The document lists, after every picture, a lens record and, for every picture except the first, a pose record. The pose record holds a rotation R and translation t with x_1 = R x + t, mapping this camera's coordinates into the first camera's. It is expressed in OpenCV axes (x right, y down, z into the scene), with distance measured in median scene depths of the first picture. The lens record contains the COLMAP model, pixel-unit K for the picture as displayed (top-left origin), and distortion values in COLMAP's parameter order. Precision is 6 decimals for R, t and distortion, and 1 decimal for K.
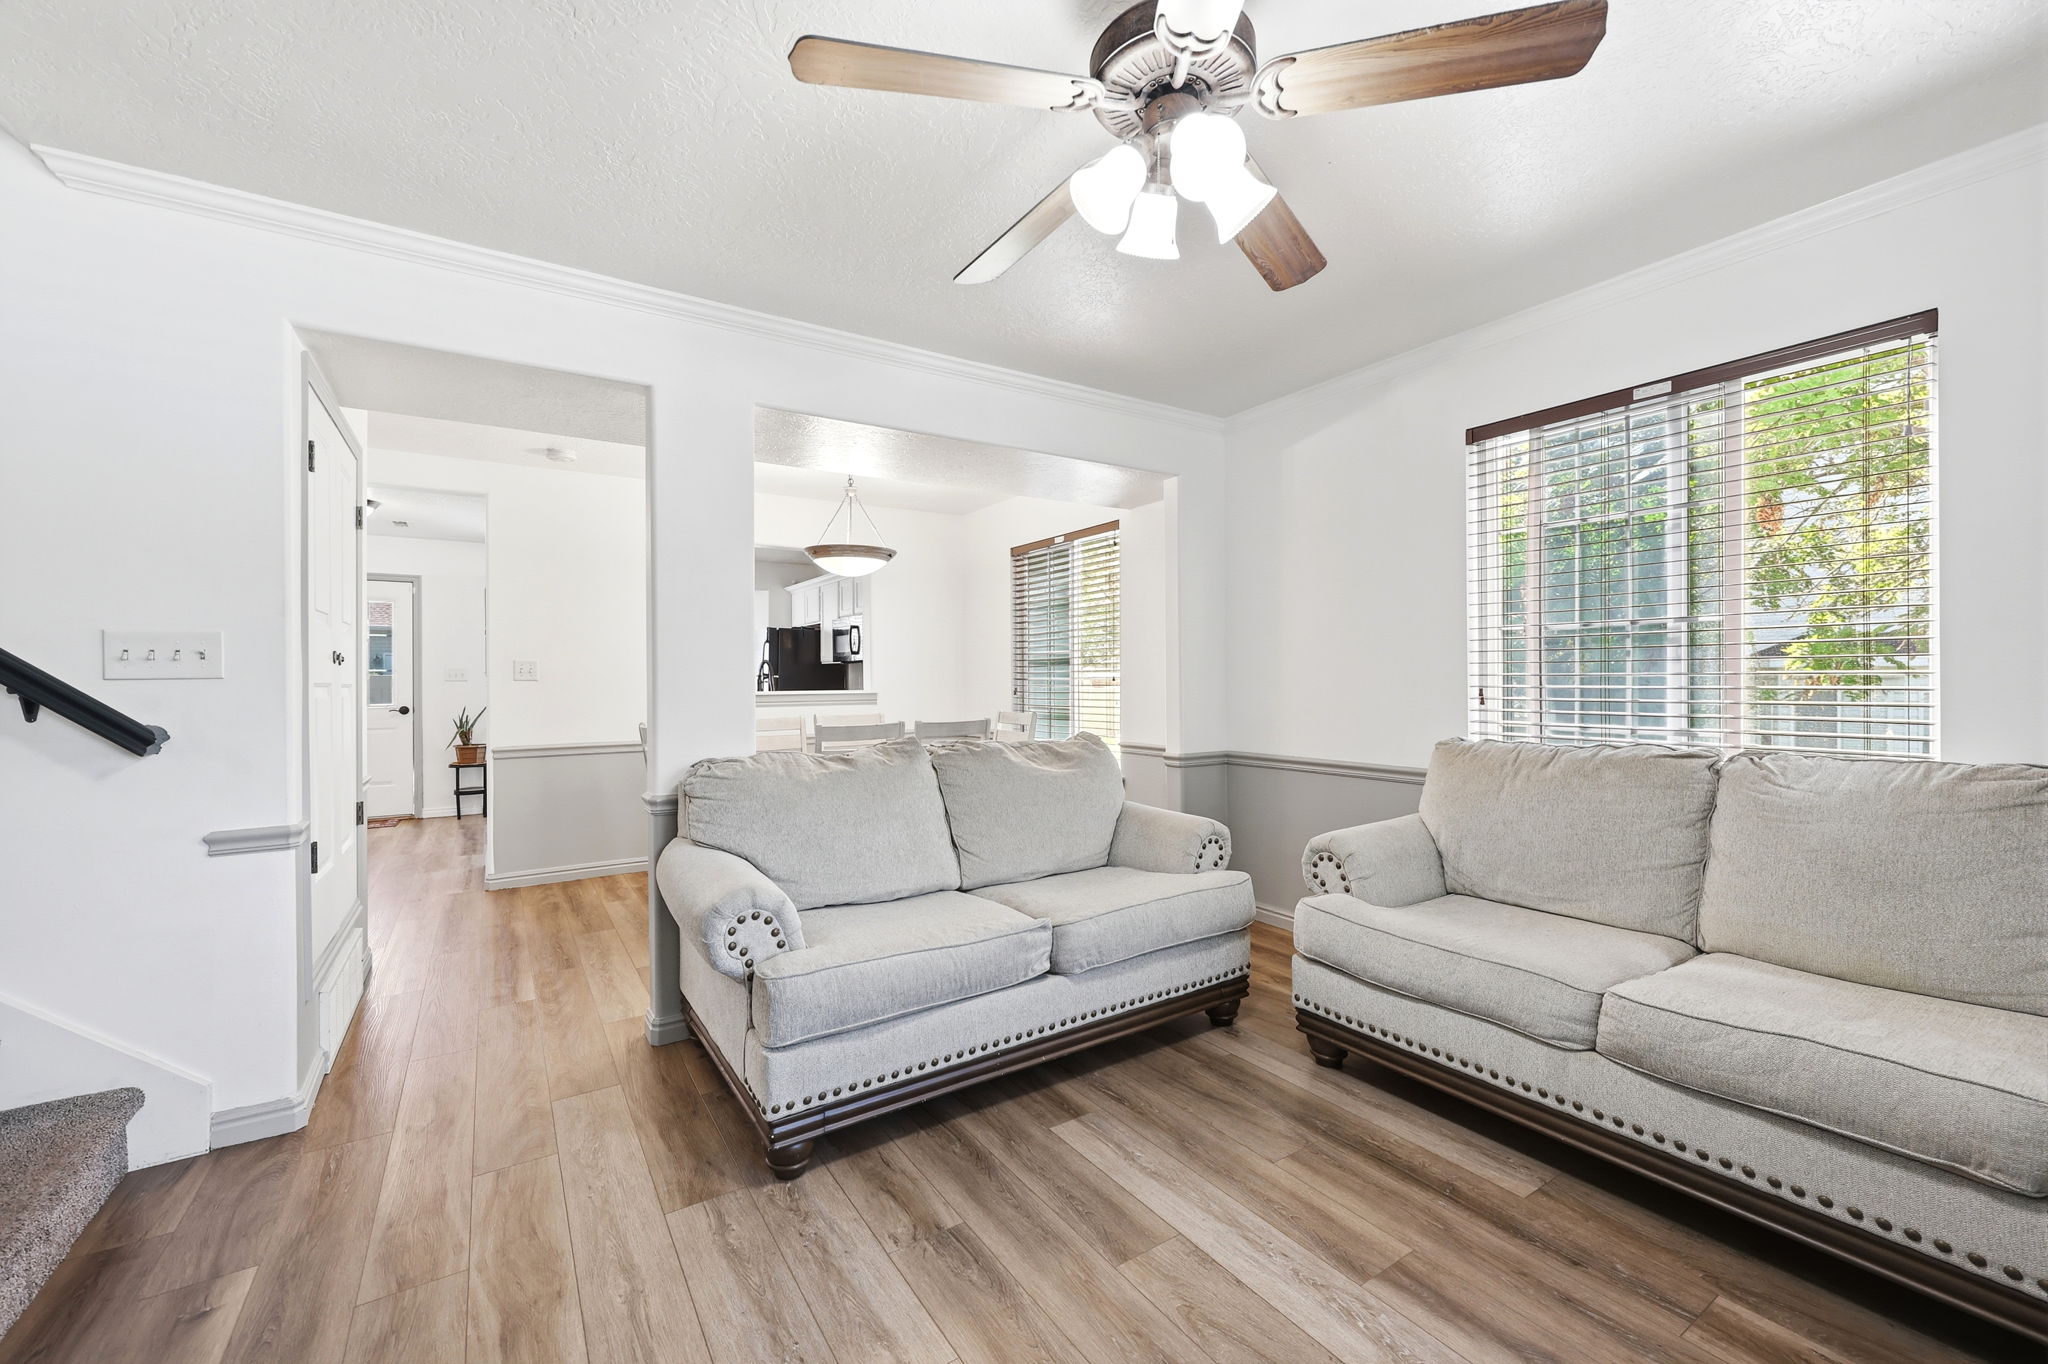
lens RADIAL K [[824.6, 0, 1029.1], [0, 824.6, 683.0], [0, 0, 1]] dist [0.002903, -0.000028]
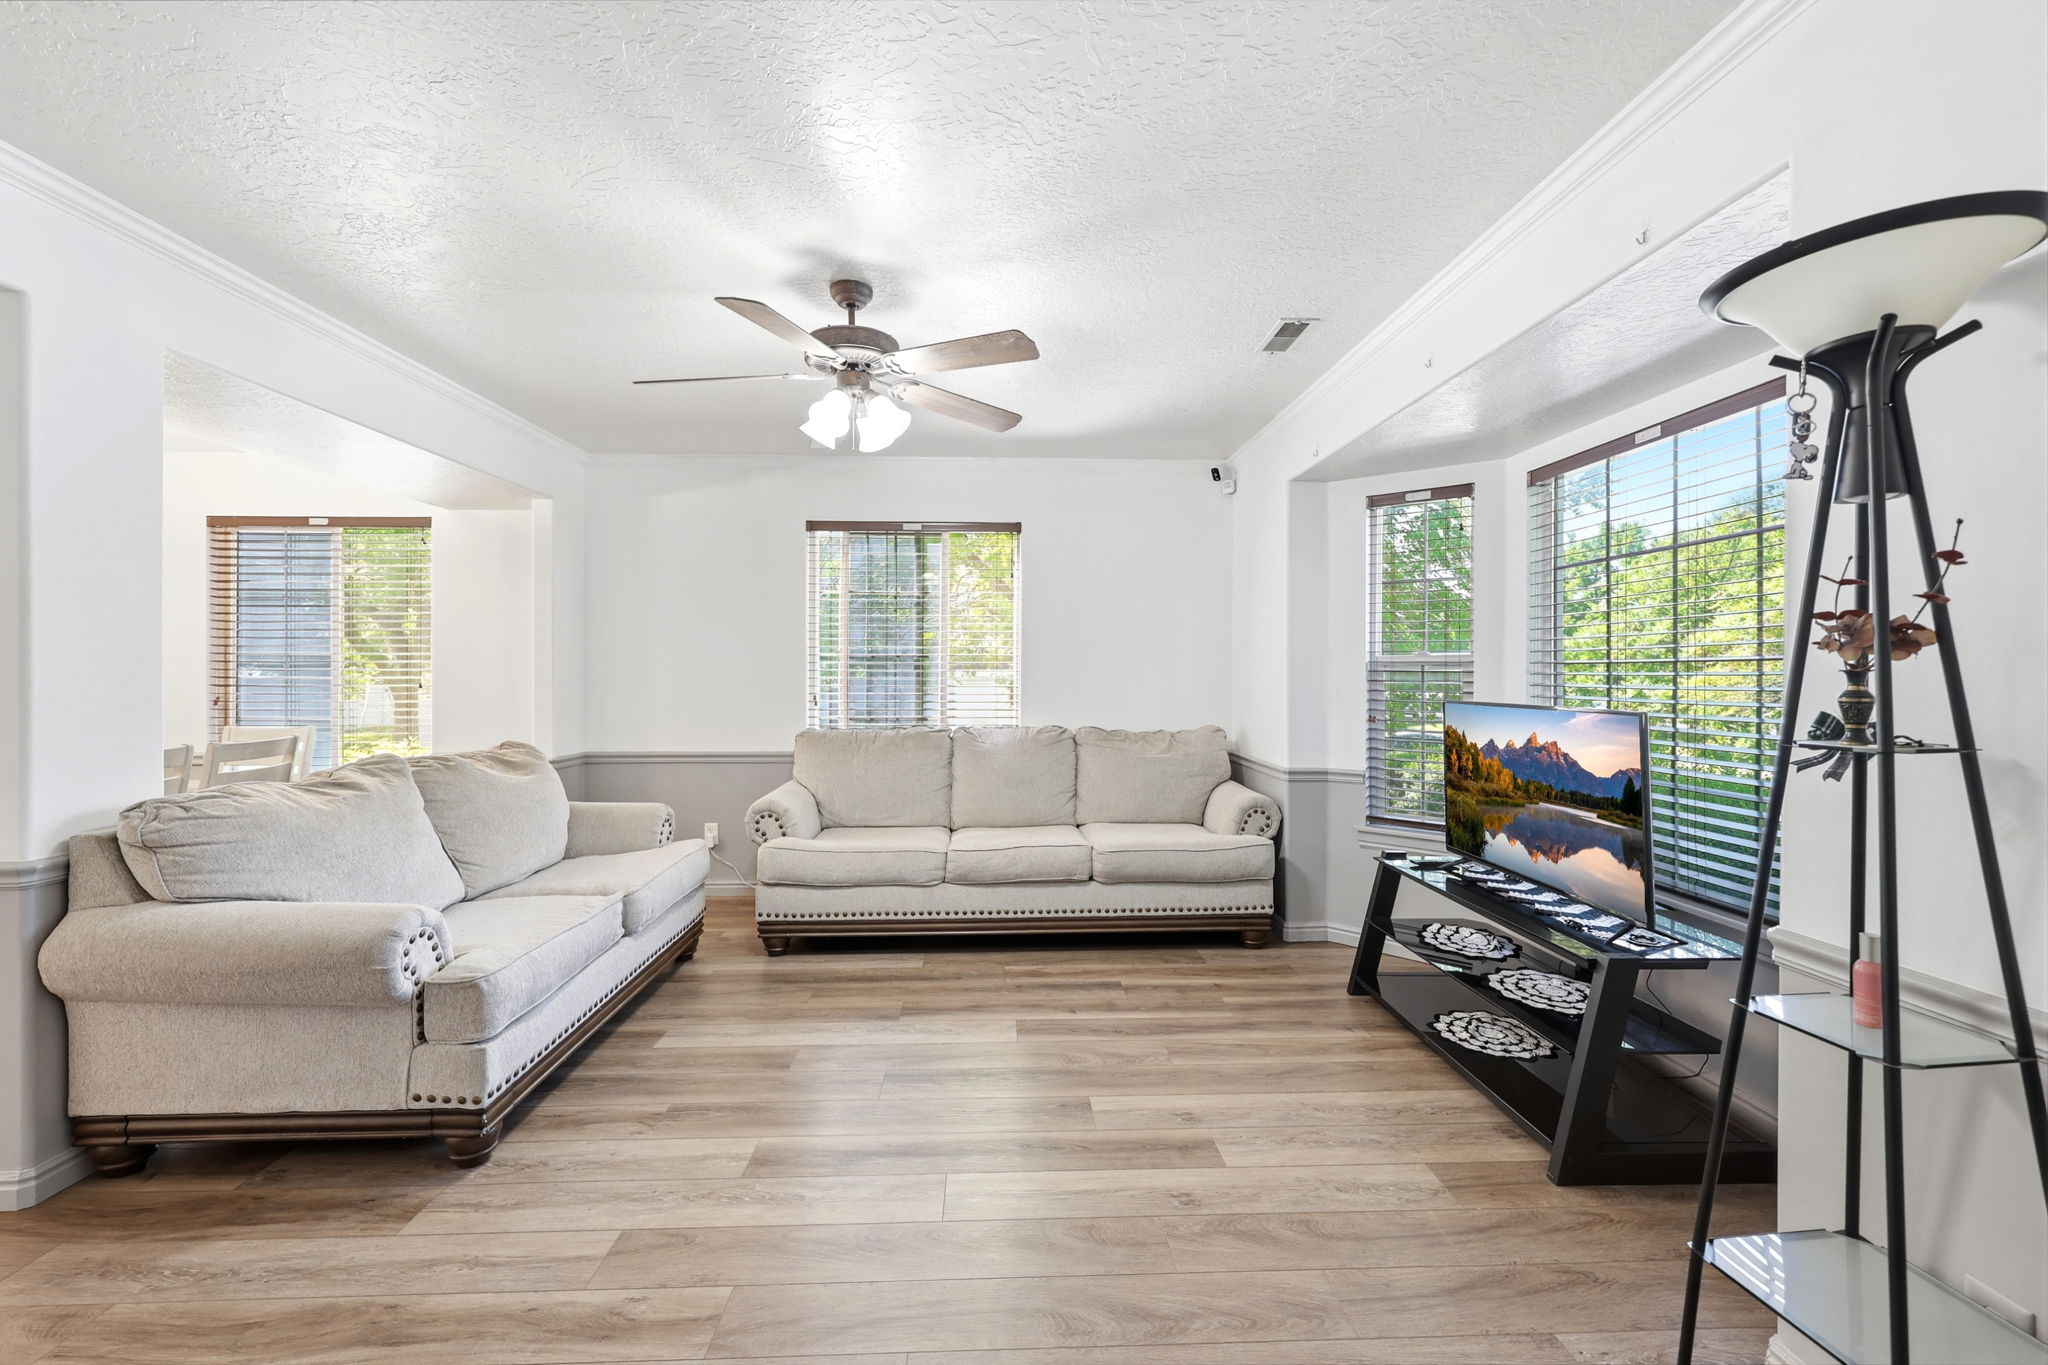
lens RADIAL K [[824.6, 0, 1029.1], [0, 824.6, 683.5], [0, 0, 1]] dist [0.002903, -0.000028]
pose [[0.512747, -0.002291, 0.858536, -0.723584], [-0.002210, 0.999990, 0.003989, -0.027729], [-0.858537, -0.003943, 0.512737, -0.142198]]
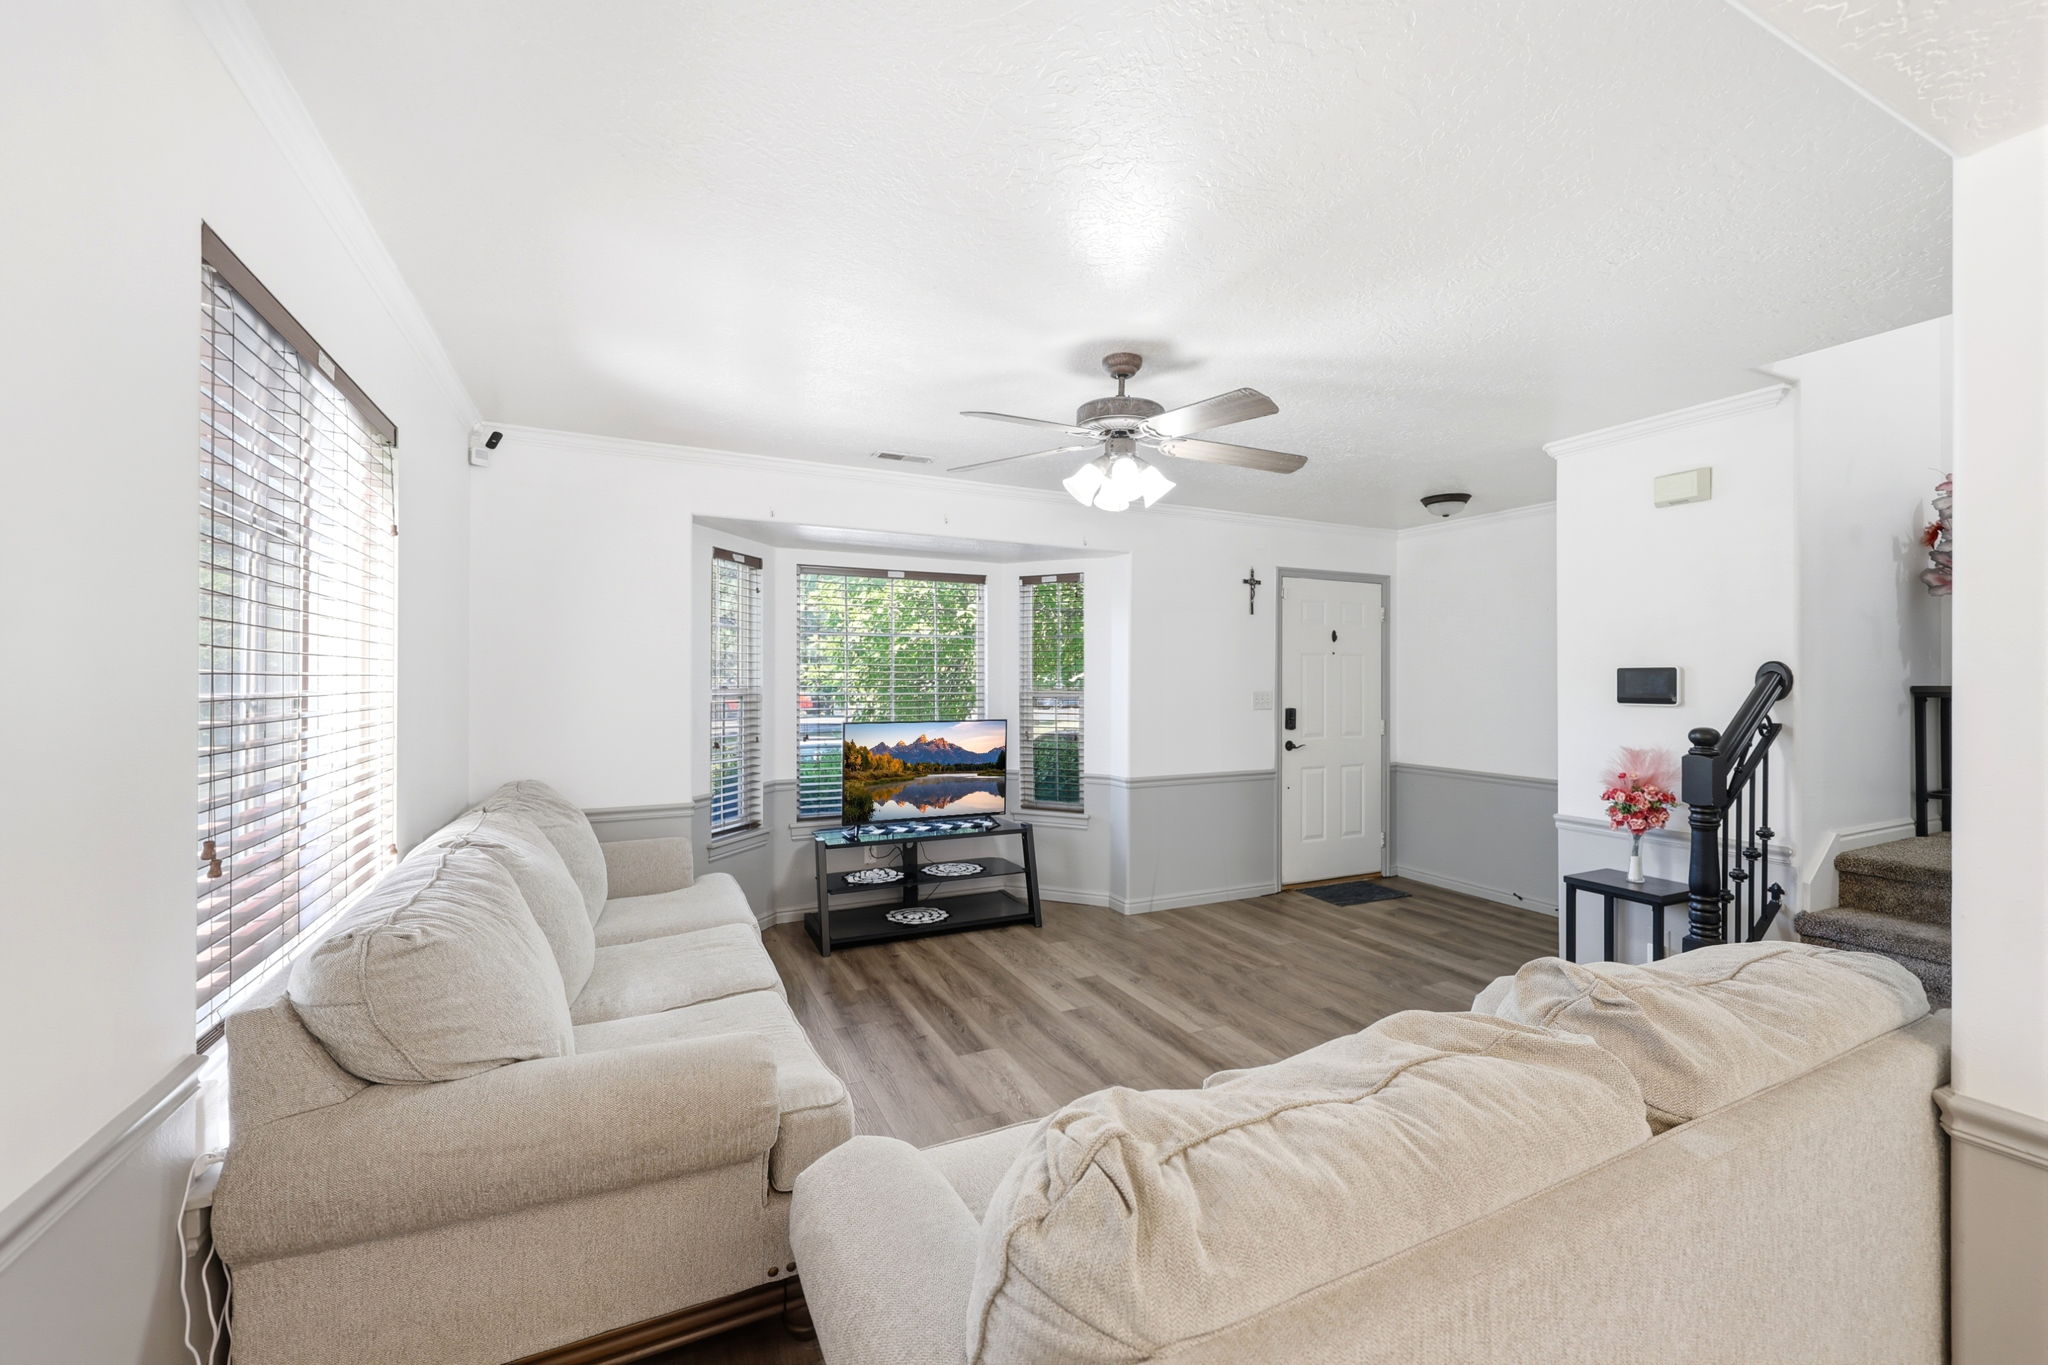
lens RADIAL K [[824.6, 0, 1029.1], [0, 824.6, 683.5], [0, 0, 1]] dist [0.002903, -0.000028]
pose [[-0.992304, 0.007103, 0.123622, 0.099900], [0.006791, 0.999973, -0.002949, -0.077120], [-0.123639, -0.002087, -0.992325, 1.819562]]
